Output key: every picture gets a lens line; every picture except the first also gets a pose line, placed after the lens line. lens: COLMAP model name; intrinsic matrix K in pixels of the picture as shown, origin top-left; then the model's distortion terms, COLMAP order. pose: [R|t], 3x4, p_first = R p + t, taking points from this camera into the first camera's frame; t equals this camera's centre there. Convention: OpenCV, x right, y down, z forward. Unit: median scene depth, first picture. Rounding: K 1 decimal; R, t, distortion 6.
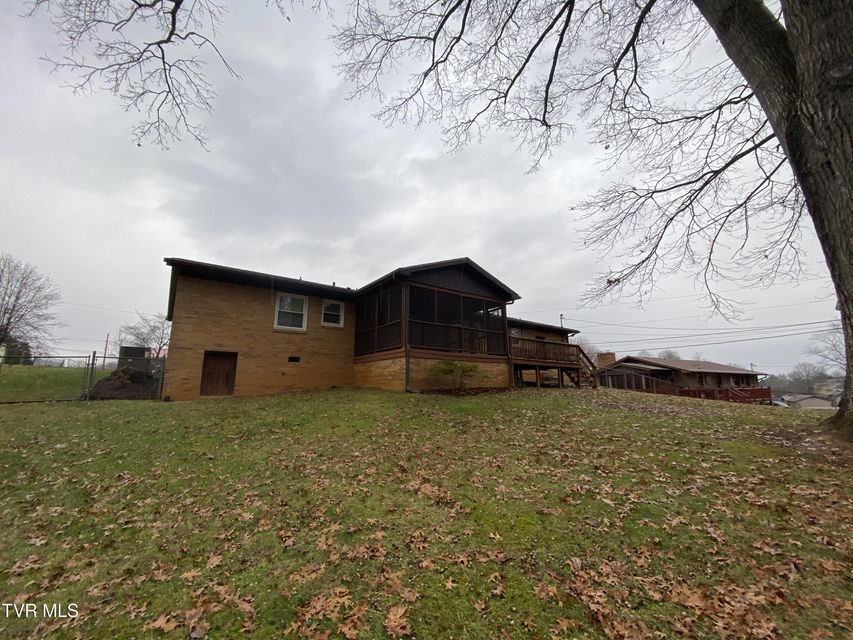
lens RADIAL K [[346.0, 0, 423.5], [0, 346.0, 321.2], [0, 0, 1]] dist [0.037549, -0.032218]
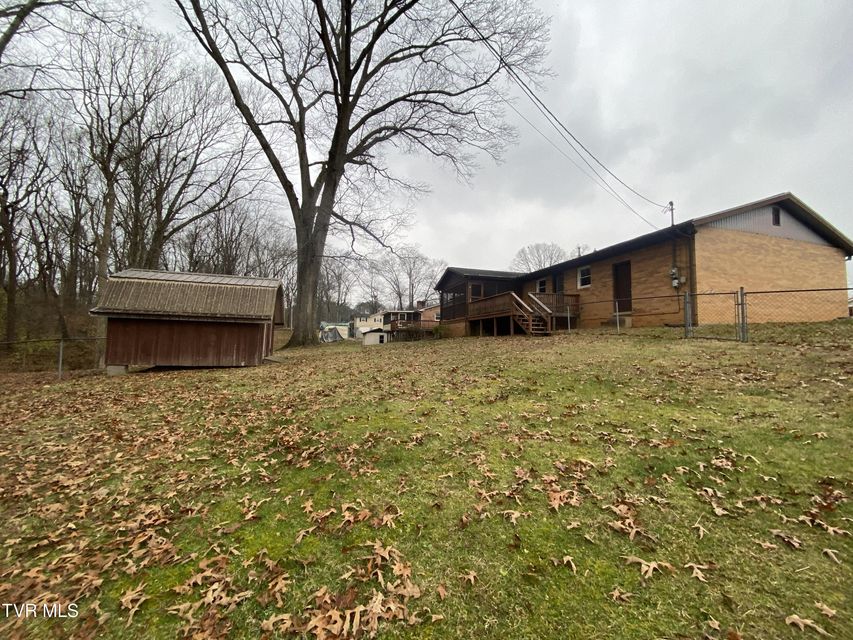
lens RADIAL K [[343.8, 0, 424.0], [0, 343.8, 319.0], [0, 0, 1]] dist [0.032902, -0.028286]
pose [[-0.338690, -0.062091, -0.938847, 1.907687], [0.172582, 0.976792, -0.126860, 0.299707], [0.924935, -0.204994, -0.320114, 1.440863]]
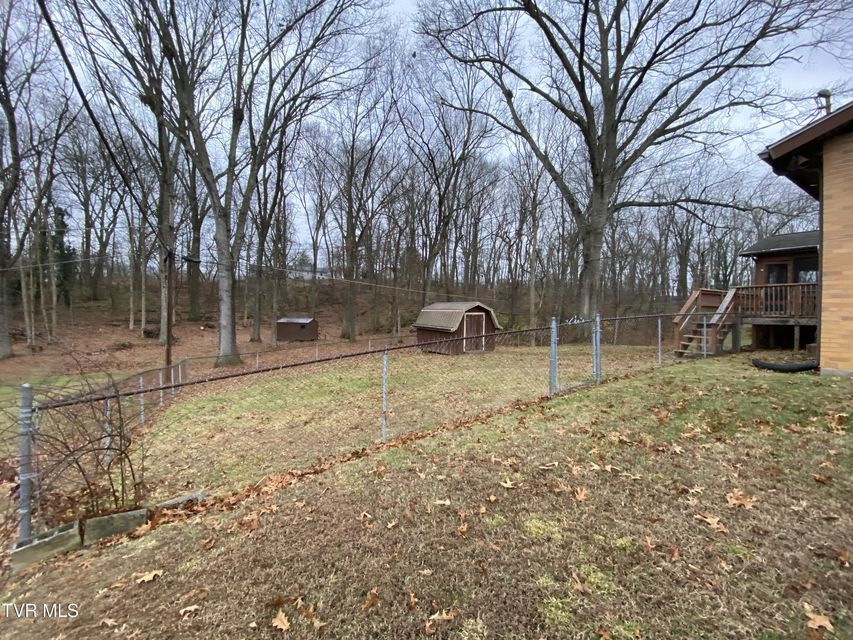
lens RADIAL K [[344.9, 0, 424.5], [0, 344.9, 320.0], [0, 0, 1]] dist [0.017305, -0.018996]
pose [[-0.994969, -0.010919, 0.099590, 1.210444], [-0.028578, 0.983676, -0.177665, 0.349708], [-0.096024, -0.179617, -0.979039, 2.274627]]
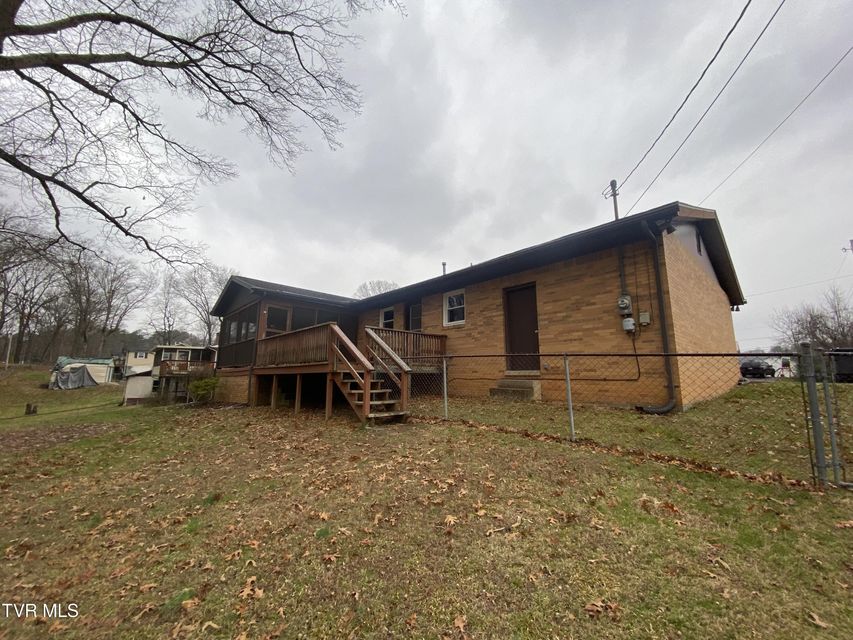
lens RADIAL K [[342.3, 0, 424.2], [0, 342.3, 318.6], [0, 0, 1]] dist [0.025227, -0.020039]
pose [[0.113040, -0.171049, -0.978757, 1.221806], [0.187827, 0.970988, -0.147998, 0.208576], [0.975676, -0.167108, 0.141888, 1.428426]]
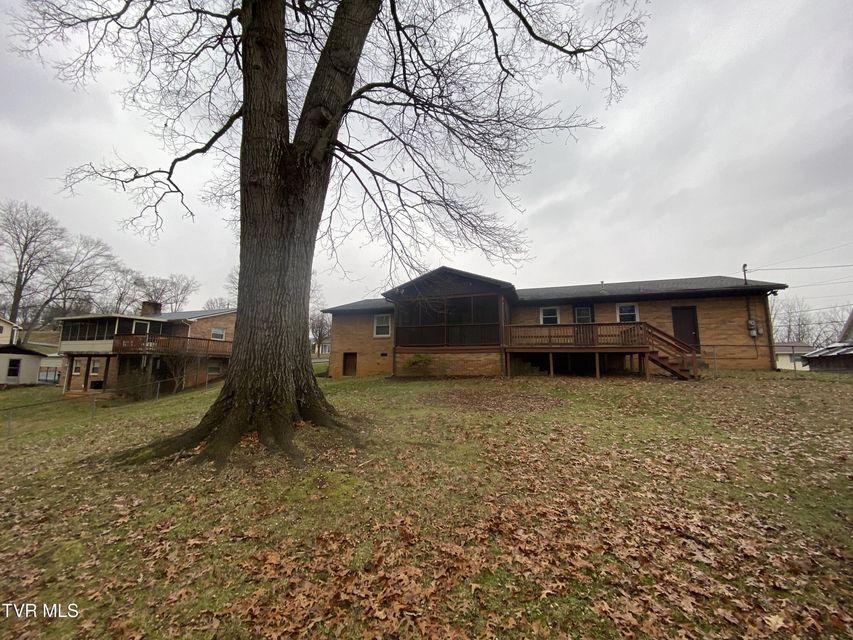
lens RADIAL K [[344.9, 0, 424.5], [0, 344.9, 320.0], [0, 0, 1]] dist [0.017305, -0.018996]
pose [[0.566862, -0.107795, -0.816730, 1.062036], [0.147932, 0.988607, -0.027806, 0.021965], [0.810422, -0.105058, 0.576349, 0.246973]]
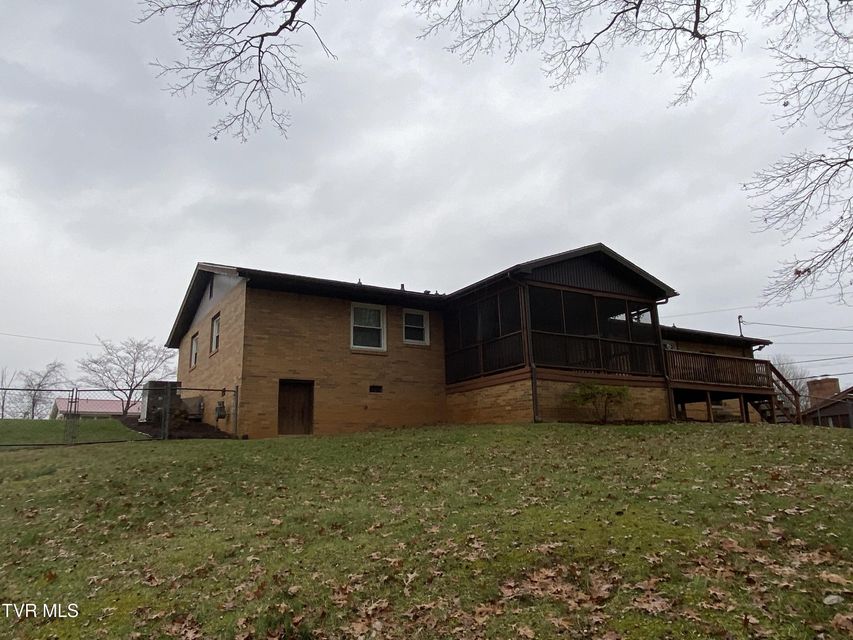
lens RADIAL K [[629.4, 0, 420.1], [0, 629.4, 317.5], [0, 0, 1]] dist [0.058150, -0.074231]
pose [[0.995226, -0.042038, -0.088085, -0.148059], [0.038662, 0.998464, -0.039685, 0.011564], [0.089618, 0.036090, 0.995322, -0.374987]]
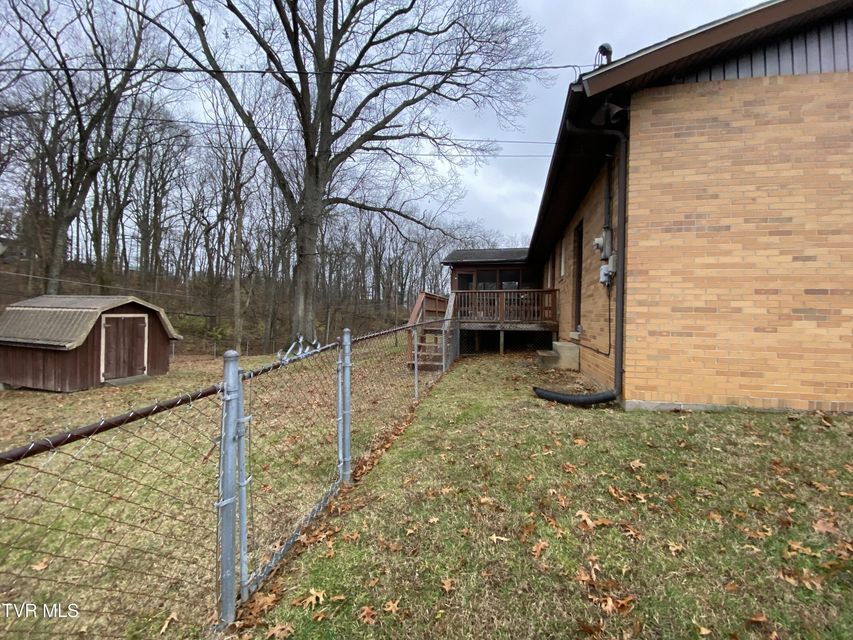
lens RADIAL K [[344.9, 0, 424.5], [0, 344.9, 320.0], [0, 0, 1]] dist [0.017305, -0.018996]
pose [[-0.771292, -0.003649, -0.636471, 1.111911], [0.112170, 0.983553, -0.141570, 0.274467], [0.626520, -0.180585, -0.758197, 1.954985]]
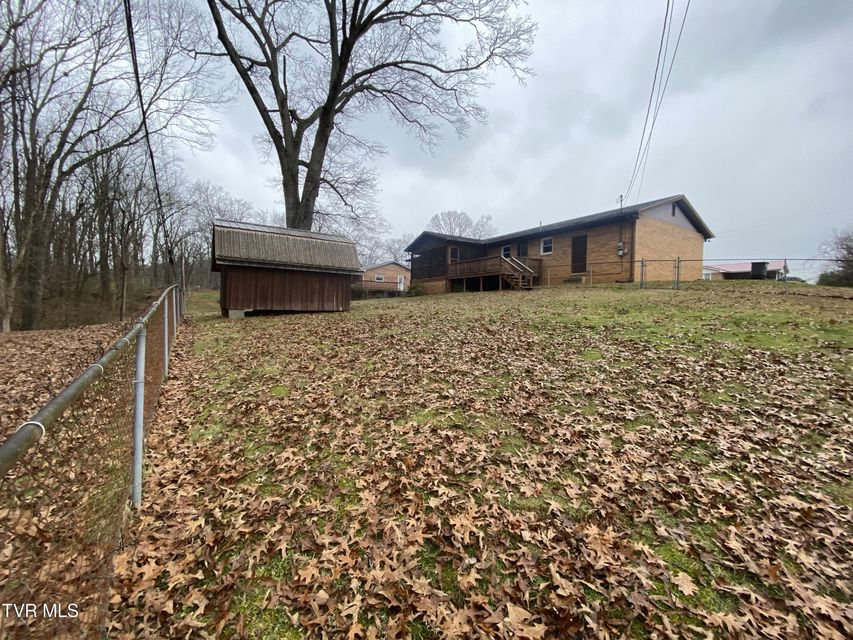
lens RADIAL K [[344.9, 0, 424.5], [0, 344.9, 320.0], [0, 0, 1]] dist [0.017305, -0.018996]
pose [[-0.039114, 0.043003, -0.998309, 2.228420], [0.190554, 0.981060, 0.034794, 0.266099], [0.980897, -0.188871, -0.046568, 1.018534]]
